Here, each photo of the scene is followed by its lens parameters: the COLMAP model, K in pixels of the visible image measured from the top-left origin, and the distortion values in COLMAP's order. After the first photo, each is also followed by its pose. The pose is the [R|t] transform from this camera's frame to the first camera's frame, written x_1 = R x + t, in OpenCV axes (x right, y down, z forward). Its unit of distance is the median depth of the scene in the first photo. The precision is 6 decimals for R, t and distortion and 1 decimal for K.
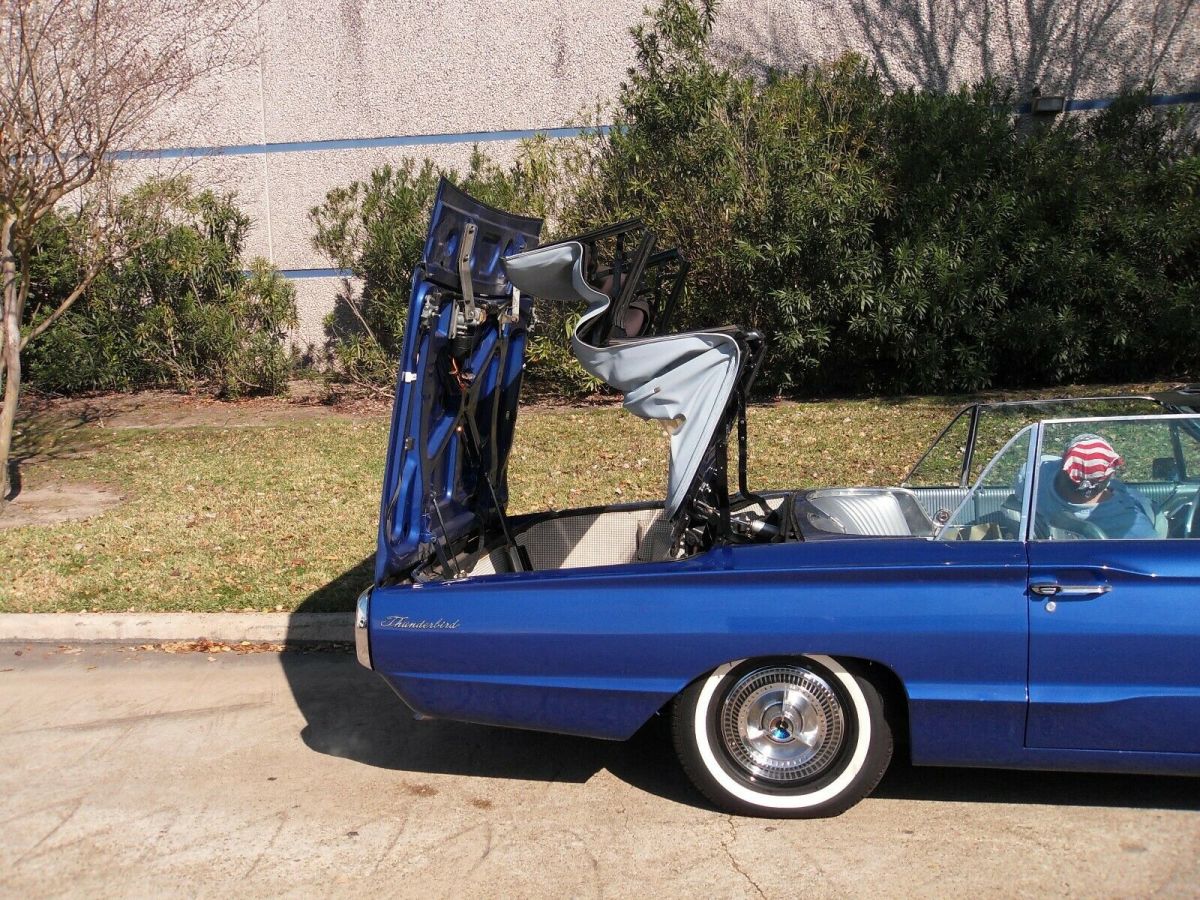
lens RADIAL K [[1256.7, 0, 603.5], [0, 1256.7, 451.1], [0, 0, 1]] dist [-0.006819, 0.000000]
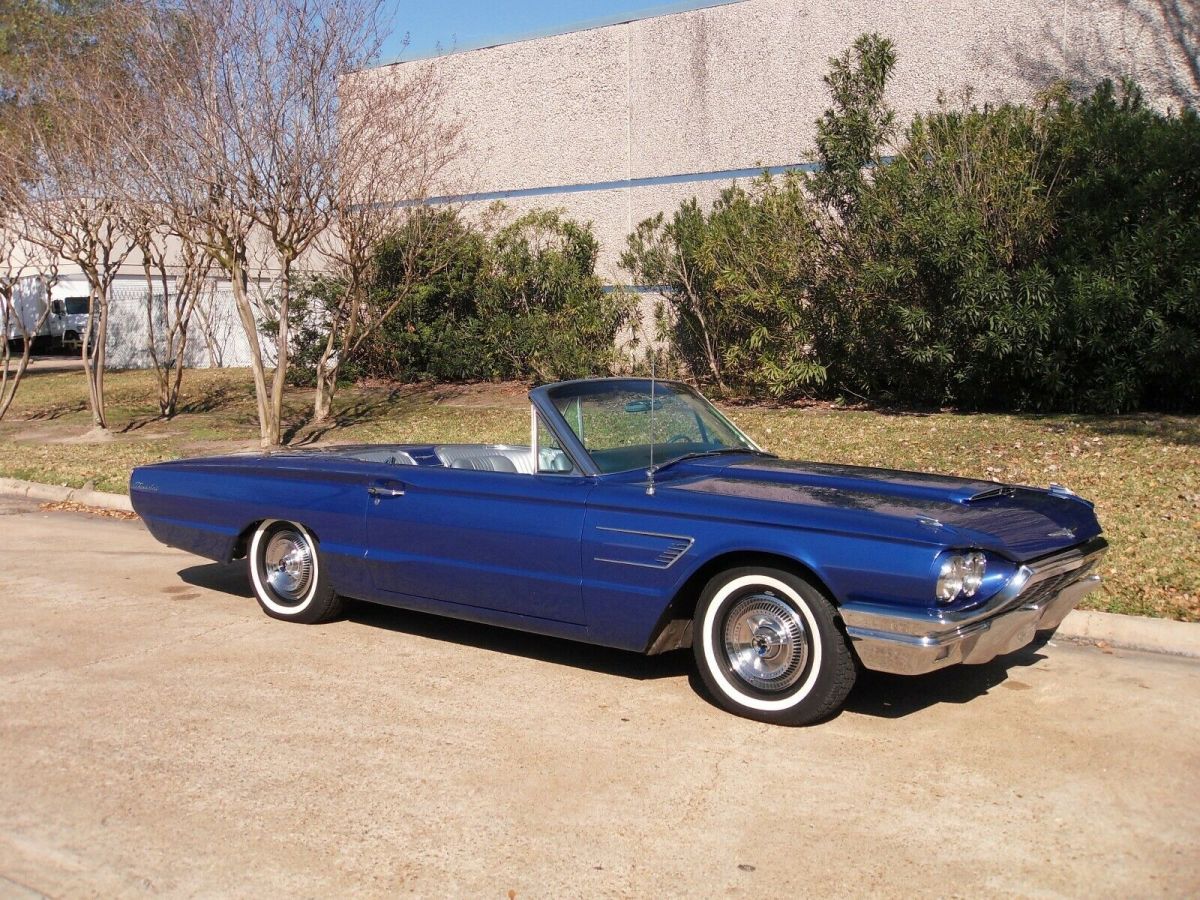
lens RADIAL K [[1256.7, 0, 601.4], [0, 1256.7, 455.9], [0, 0, 1]] dist [-0.006819, 0.000000]
pose [[0.885947, 0.072524, -0.458080, 0.317863], [-0.075979, 0.997050, 0.010909, 0.006188], [0.457520, 0.025139, 0.888844, -0.074714]]
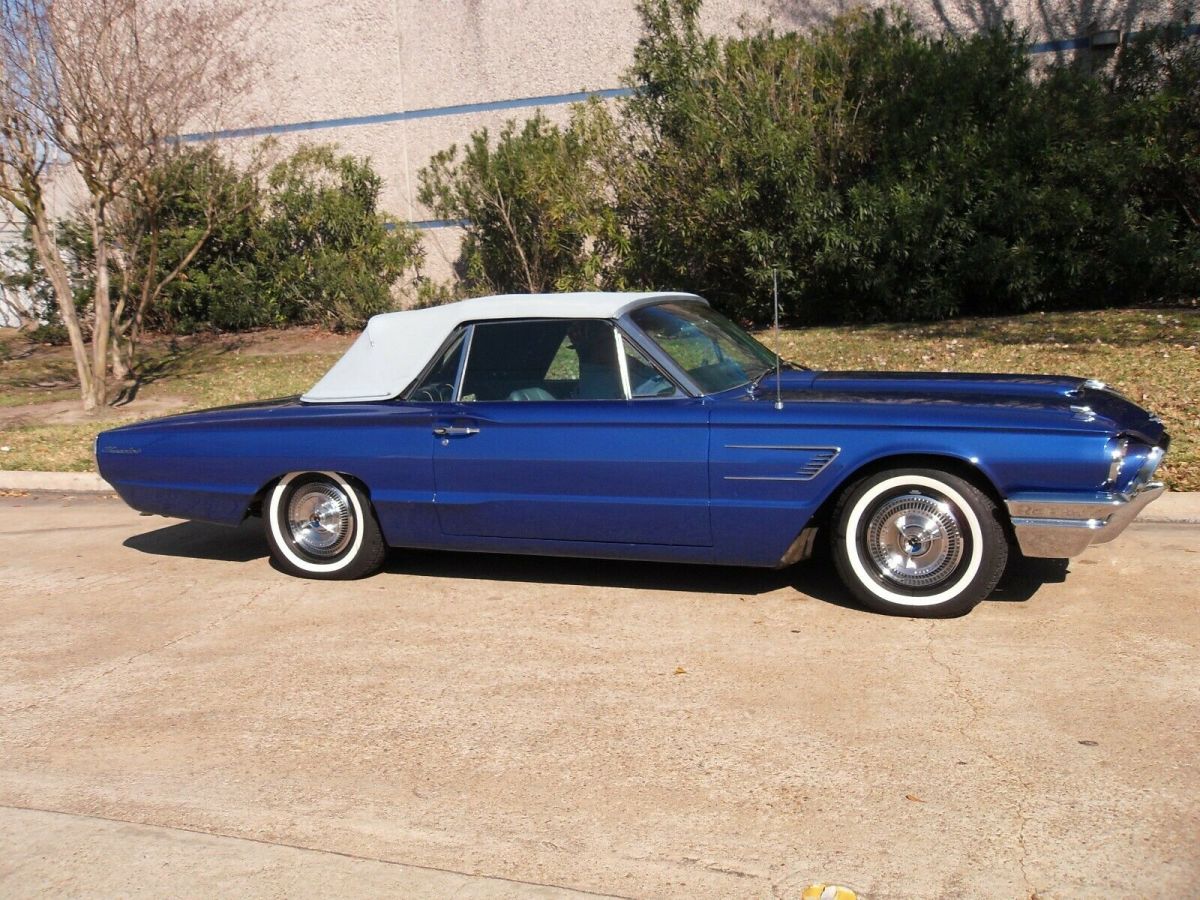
lens RADIAL K [[1256.7, 0, 597.2], [0, 1256.7, 444.0], [0, 0, 1]] dist [-0.006819, 0.000000]
pose [[0.971918, 0.014682, -0.234862, 0.211204], [-0.005304, 0.999165, 0.040510, 0.015006], [0.235261, -0.038127, 0.971184, -0.107442]]
